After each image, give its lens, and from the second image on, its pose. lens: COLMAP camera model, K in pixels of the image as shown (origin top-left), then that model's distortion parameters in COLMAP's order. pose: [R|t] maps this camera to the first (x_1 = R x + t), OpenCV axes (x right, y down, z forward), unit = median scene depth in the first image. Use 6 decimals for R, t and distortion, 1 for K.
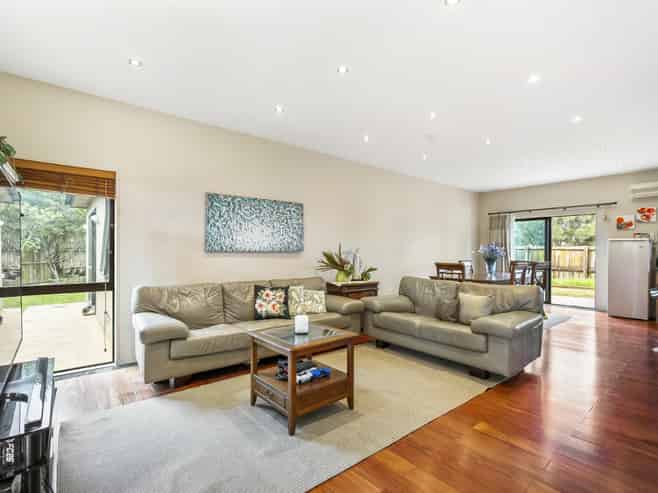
lens RADIAL K [[334.1, 0, 329.2], [0, 334.1, 248.6], [0, 0, 1]] dist [0.024276, 0.000017]
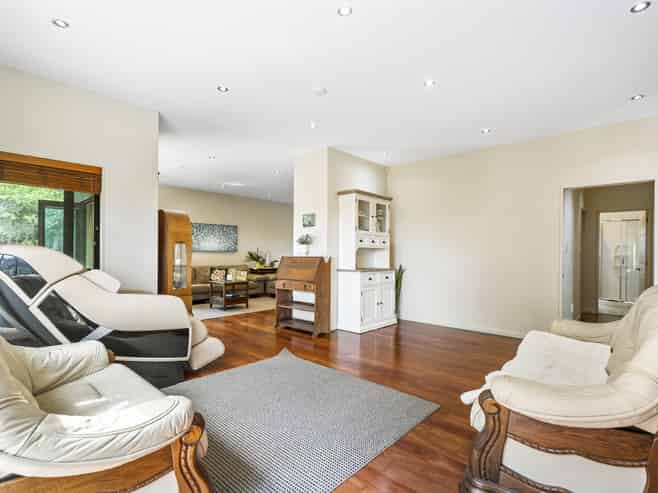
lens RADIAL K [[334.1, 0, 329.3], [0, 334.1, 247.8], [0, 0, 1]] dist [0.024276, 0.000017]
pose [[0.991363, 0.002355, 0.131126, 0.194265], [-0.002499, 0.999996, 0.000935, -0.015155], [-0.131124, -0.001255, 0.991365, -0.959340]]
